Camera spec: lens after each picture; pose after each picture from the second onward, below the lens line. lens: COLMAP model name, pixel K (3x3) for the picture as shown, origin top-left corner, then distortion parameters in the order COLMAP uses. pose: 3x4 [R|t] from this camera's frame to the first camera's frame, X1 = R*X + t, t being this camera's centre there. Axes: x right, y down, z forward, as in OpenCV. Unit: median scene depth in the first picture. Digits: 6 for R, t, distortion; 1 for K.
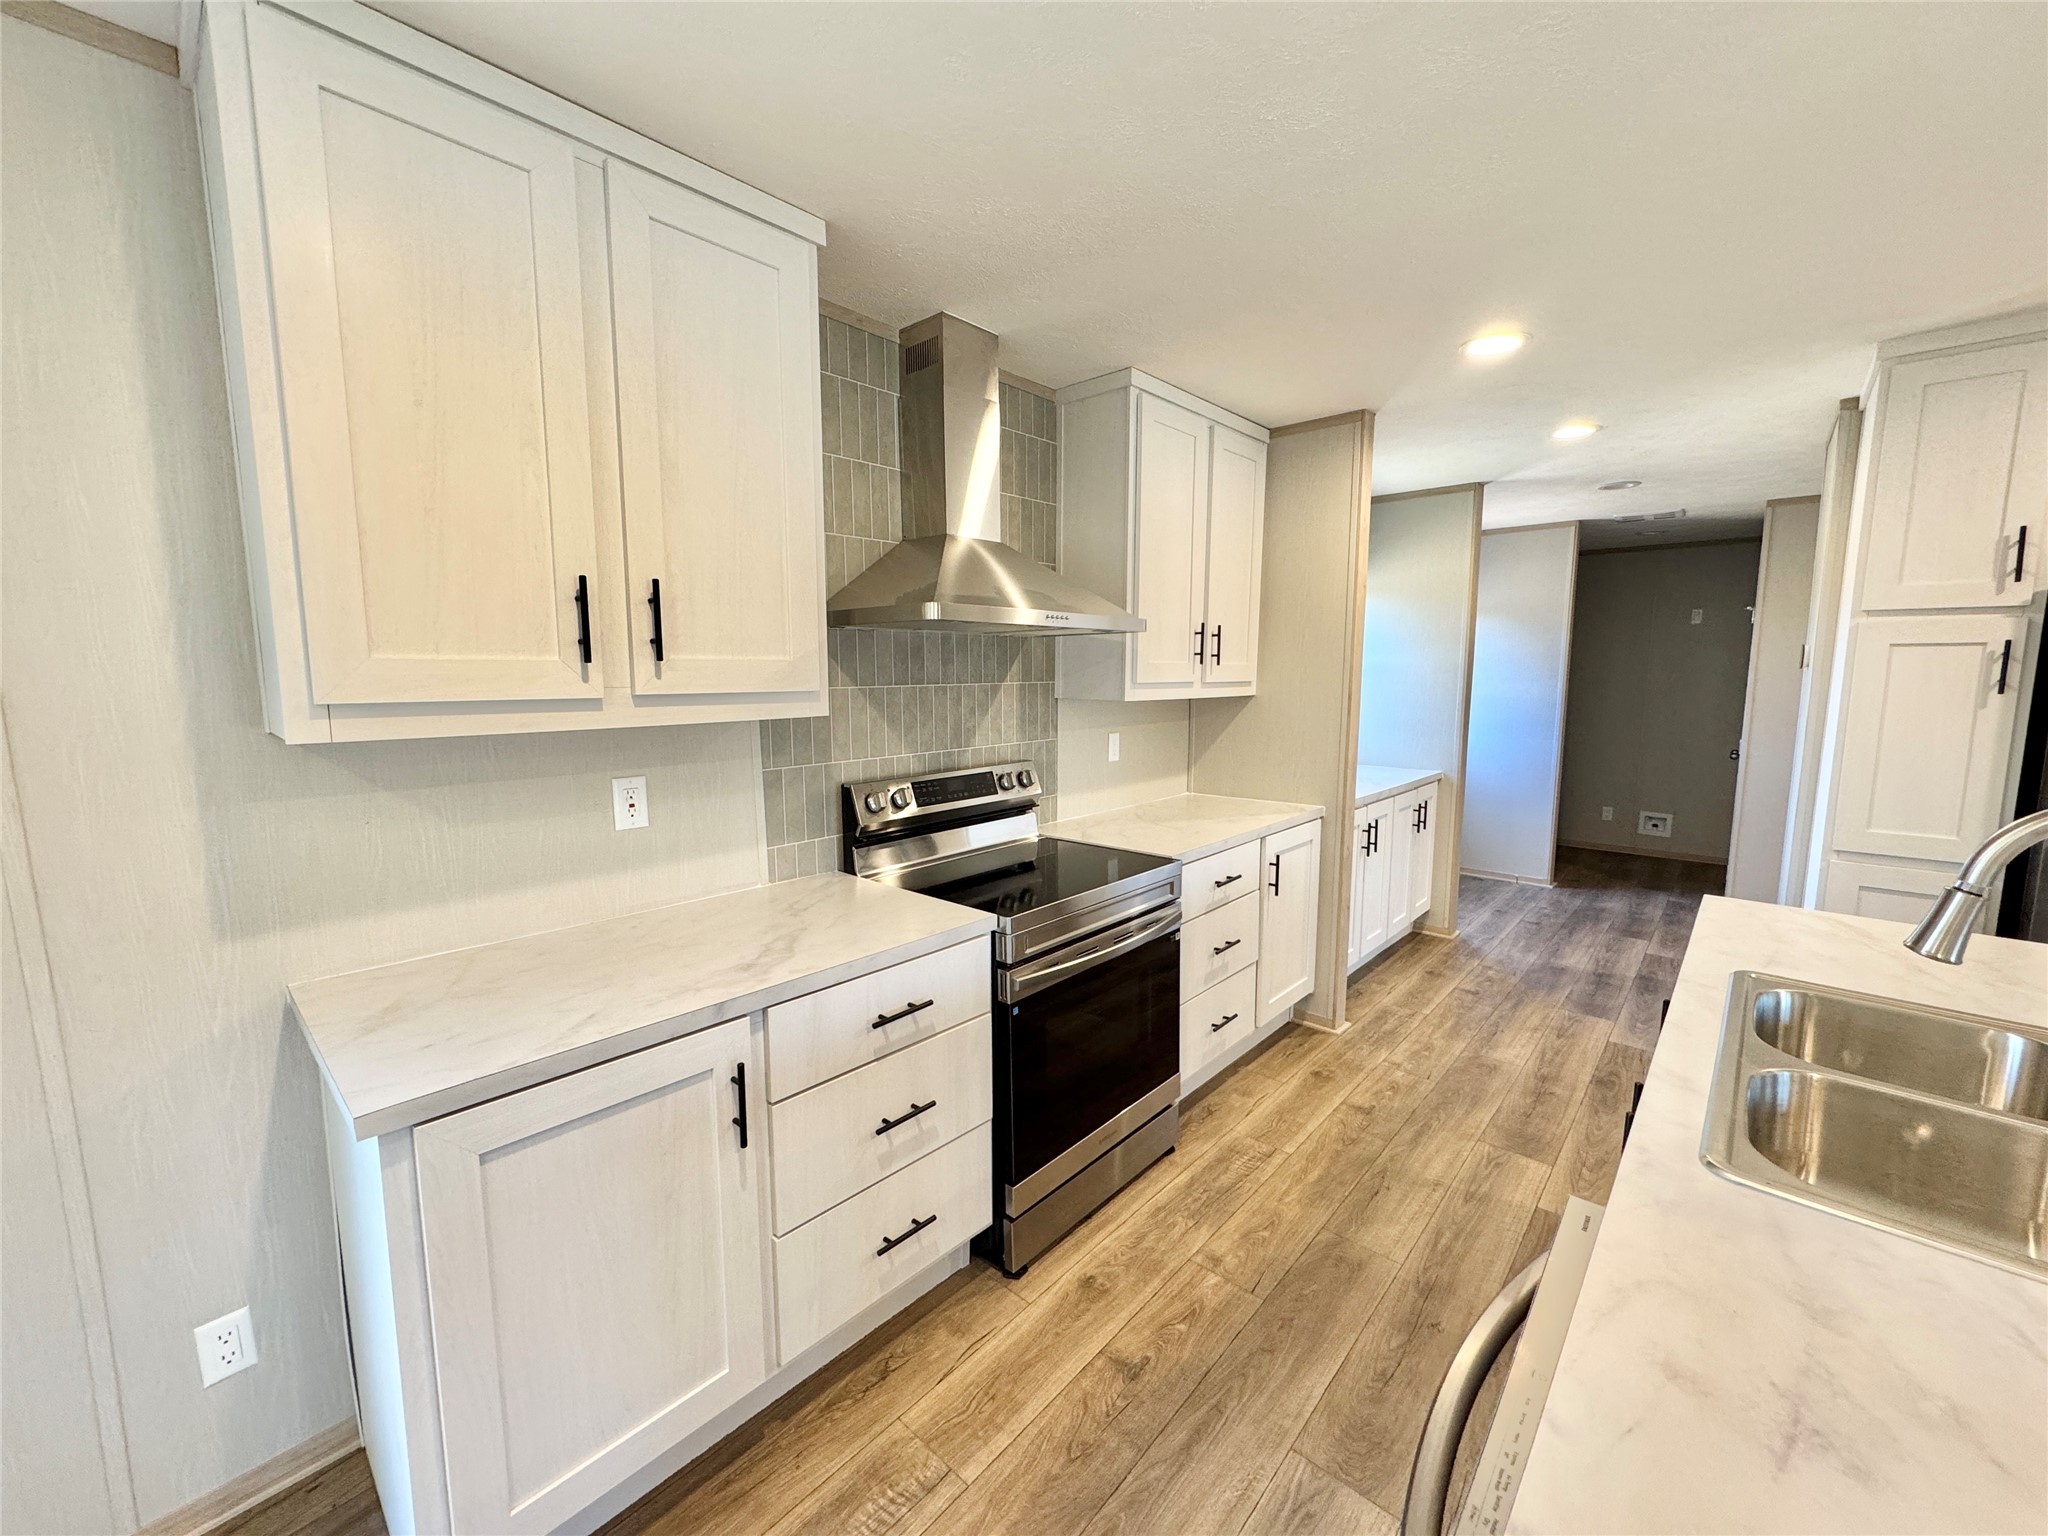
lens RADIAL K [[817.4, 0, 1024.0], [0, 817.4, 768.0], [0, 0, 1]] dist [-0.000825, 0.000025]
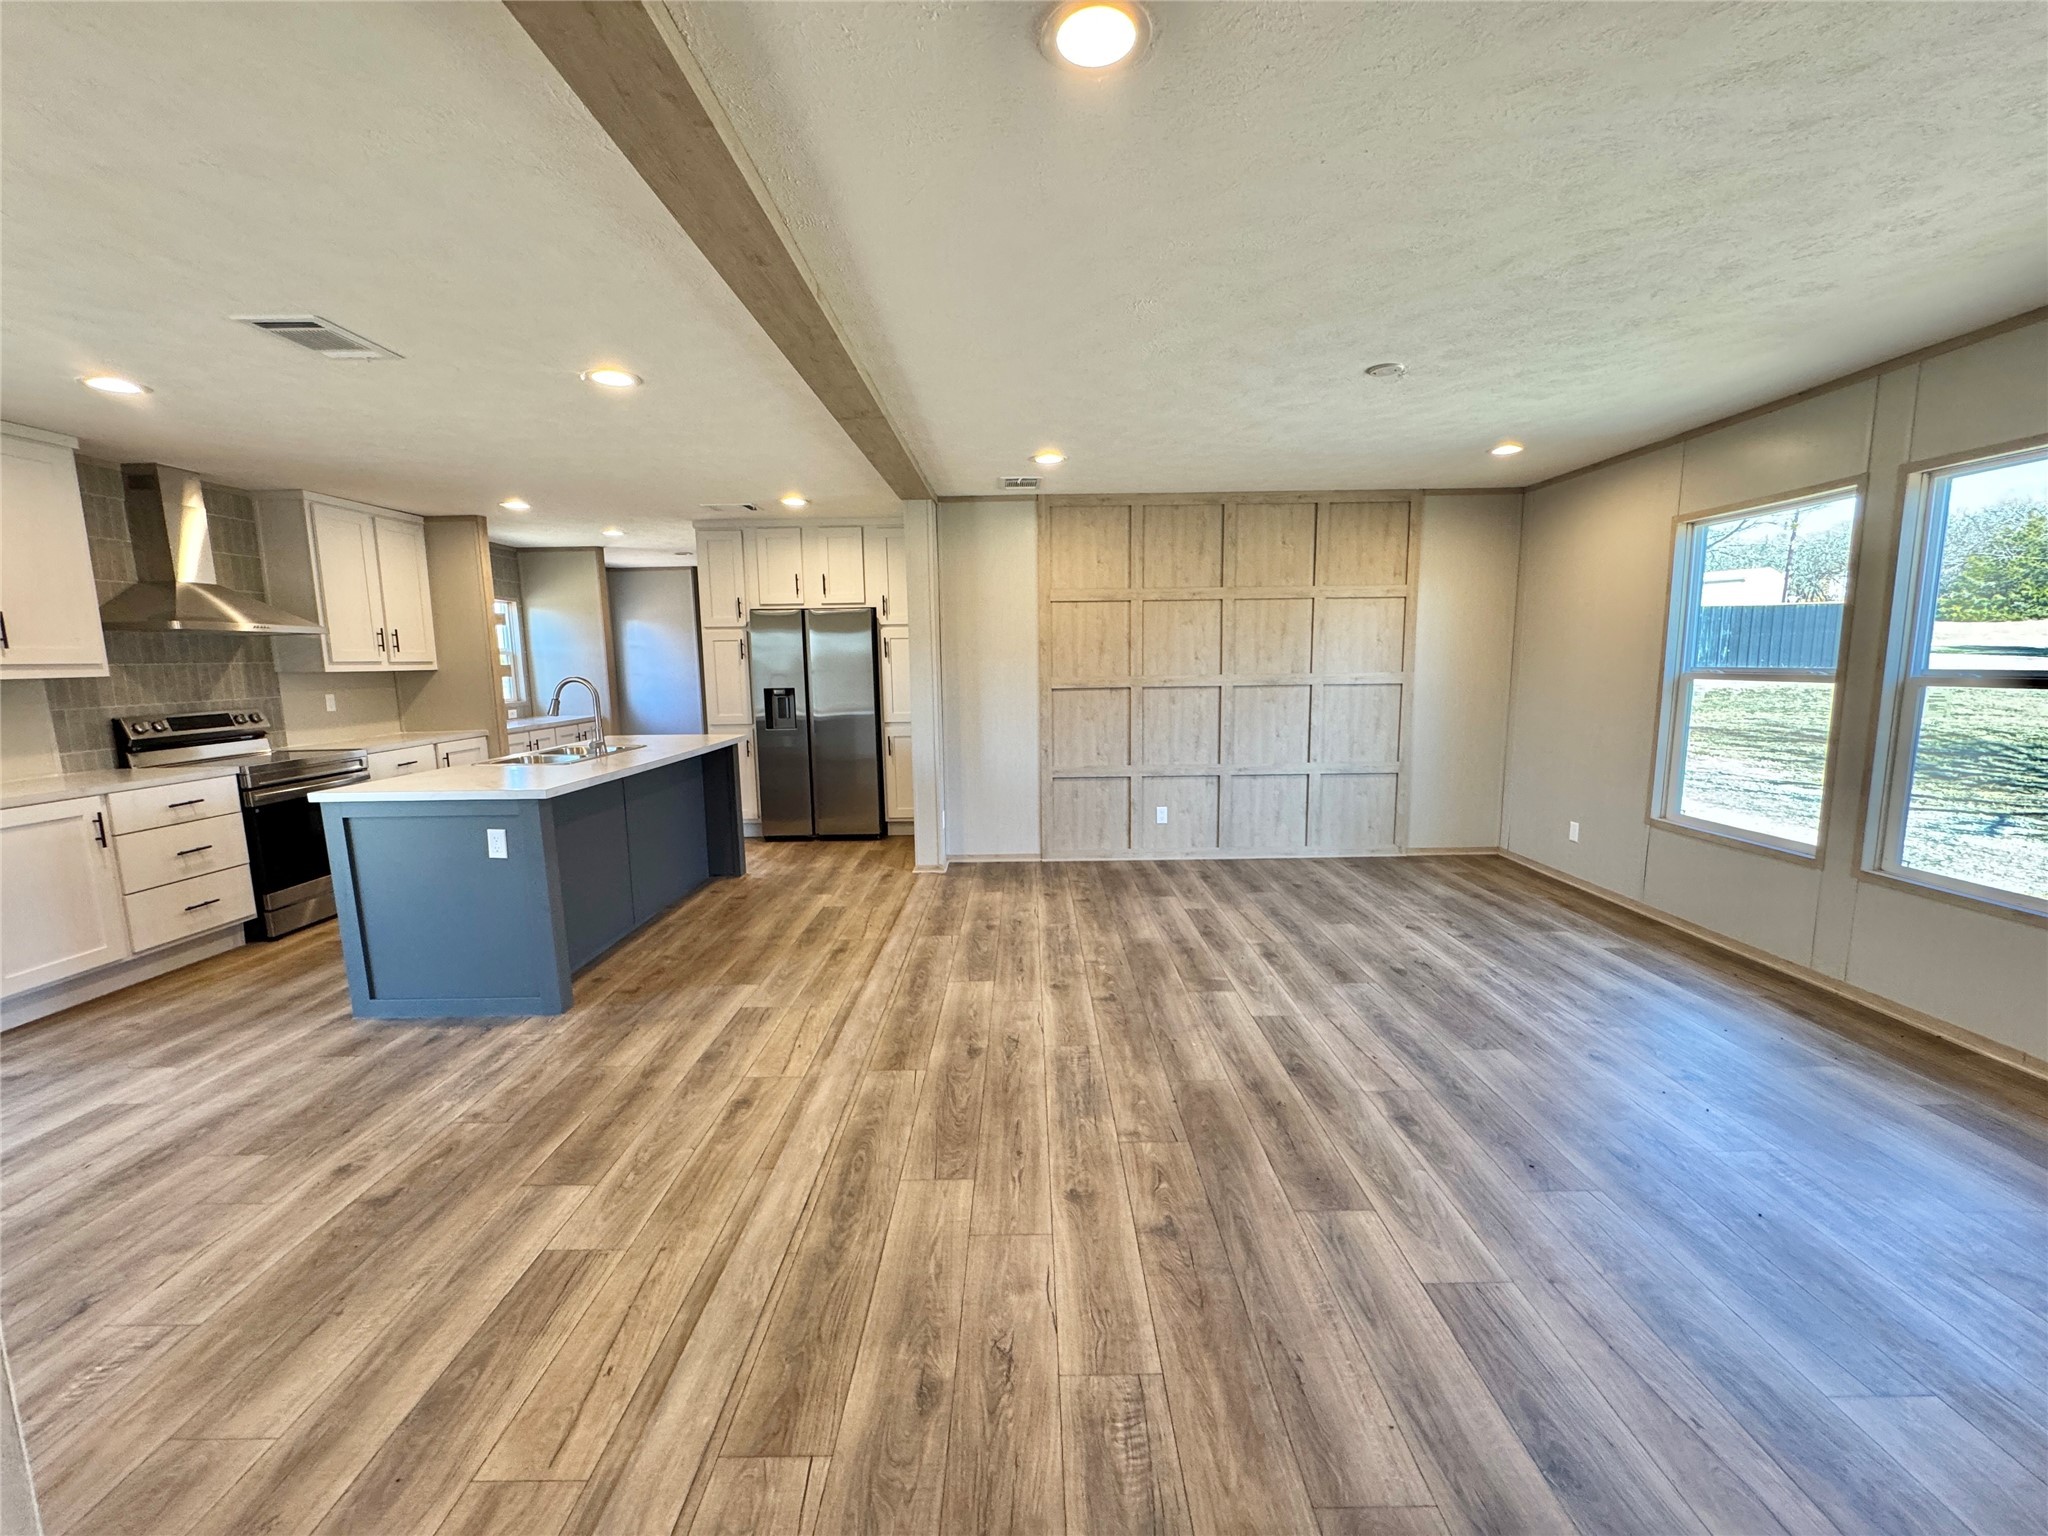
lens RADIAL K [[817.4, 0, 1024.0], [0, 817.4, 768.0], [0, 0, 1]] dist [-0.000825, 0.000025]
pose [[0.743727, -0.103452, 0.660430, 0.065190], [0.099113, 0.994098, 0.044105, 0.227873], [-0.661095, 0.032656, 0.749591, -1.534057]]
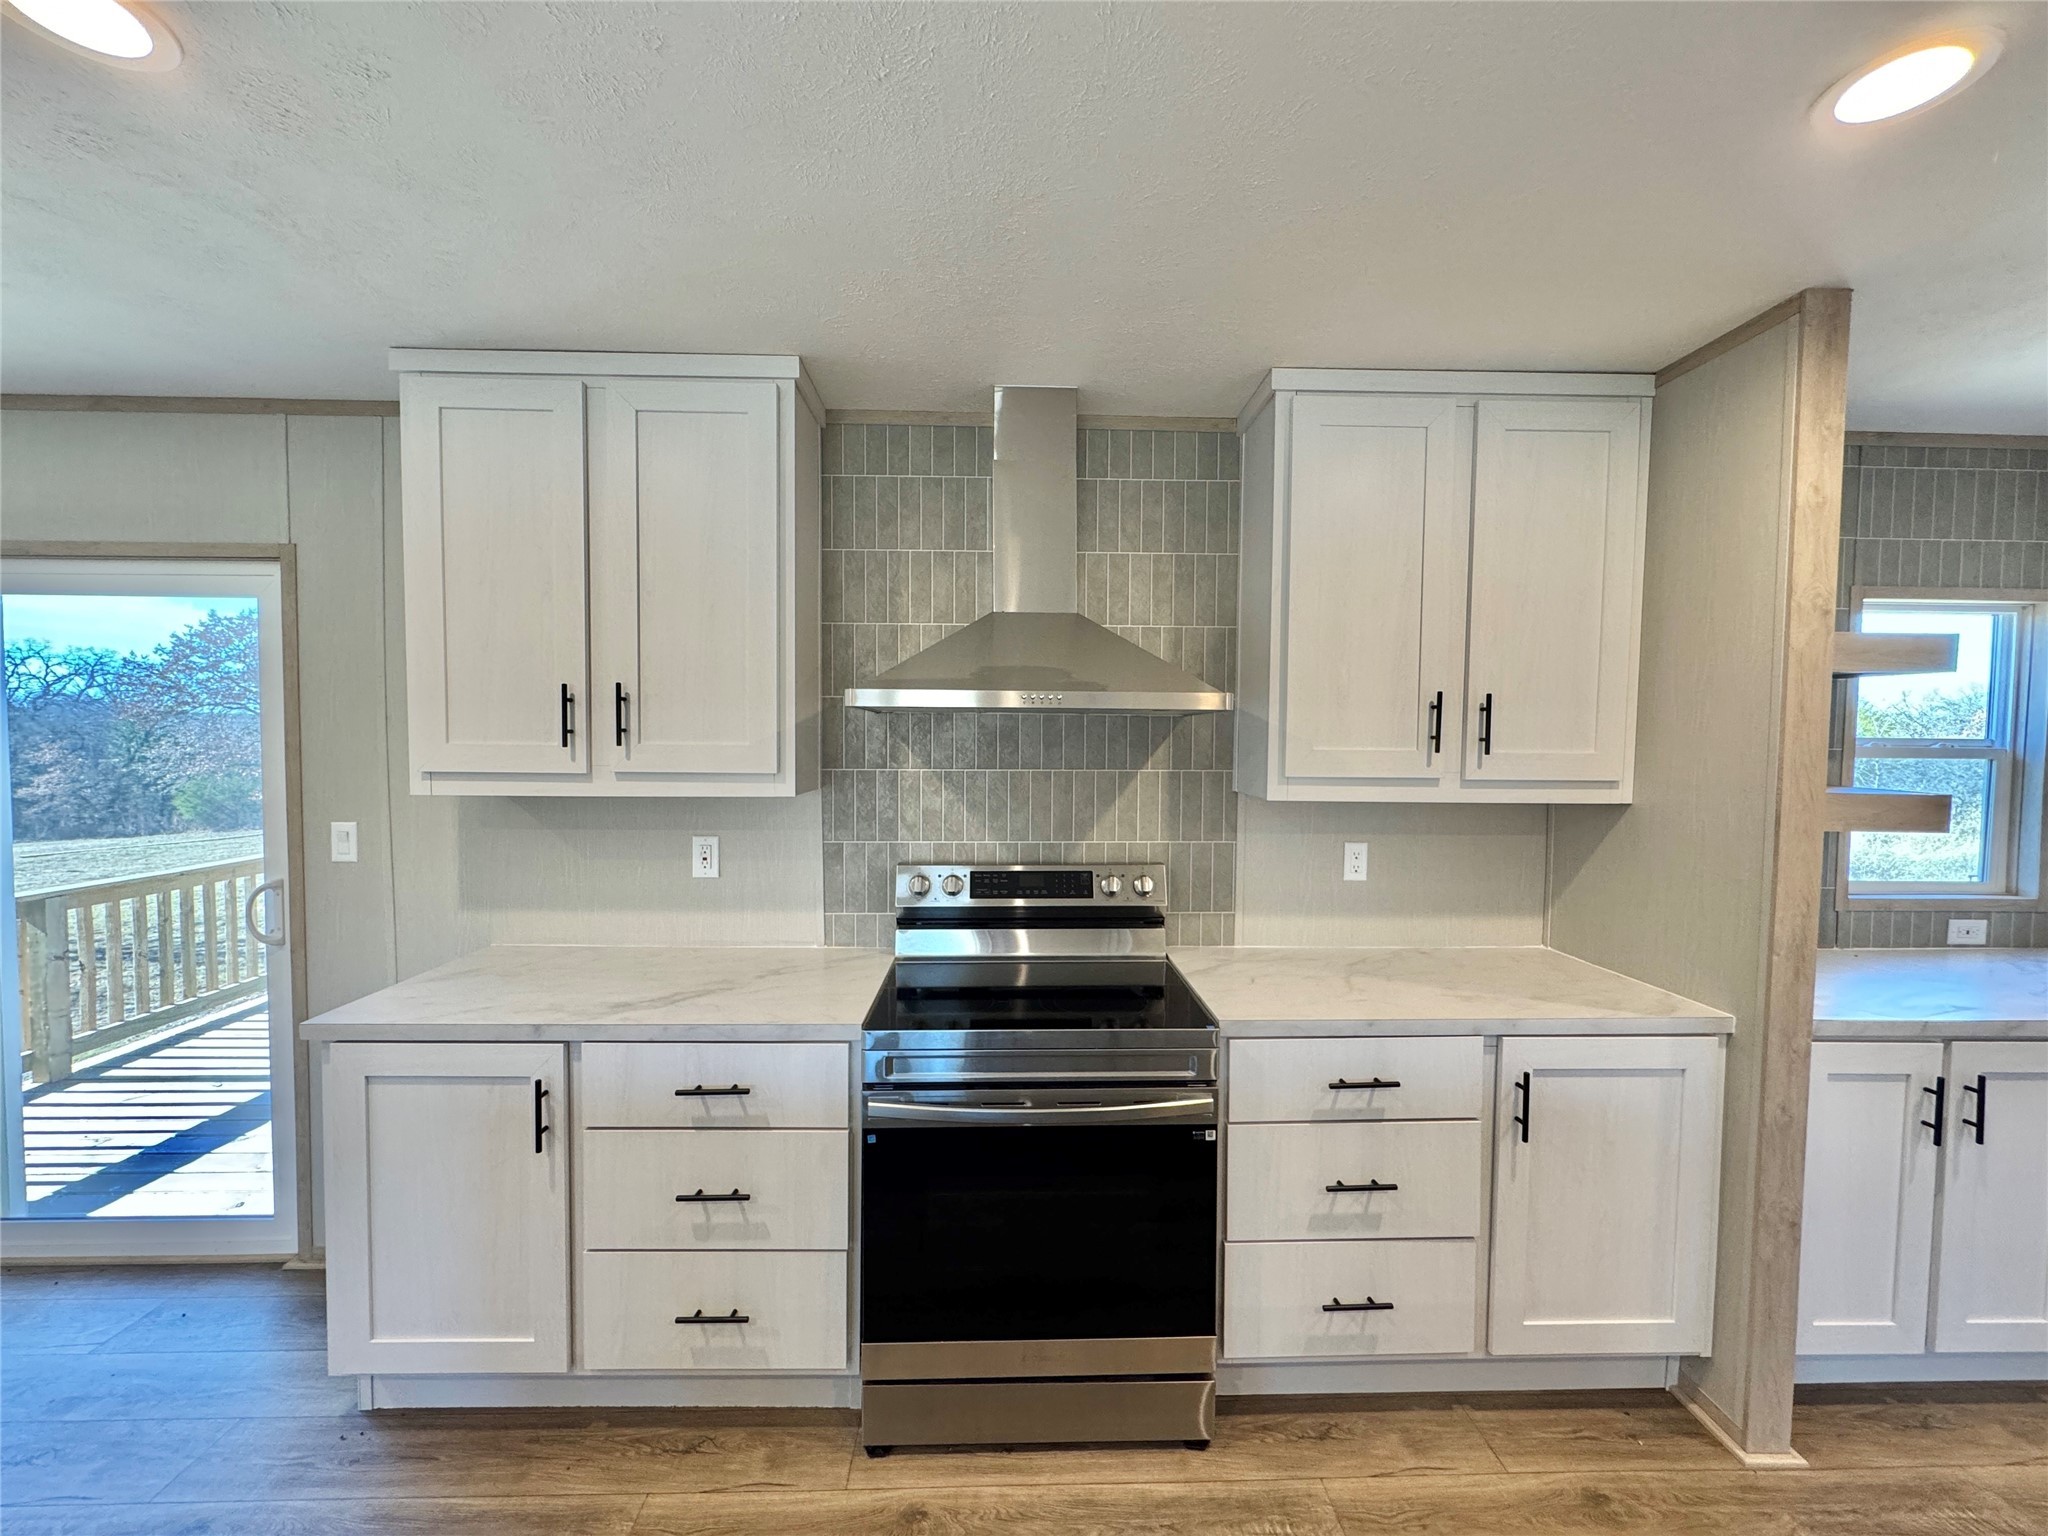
lens RADIAL K [[817.4, 0, 1024.0], [0, 817.4, 768.0], [0, 0, 1]] dist [-0.000825, 0.000025]
pose [[0.693245, 0.035852, -0.719810, 0.574285], [-0.096668, 0.994362, -0.043574, -0.064737], [0.714190, 0.099789, 0.692802, 0.361496]]
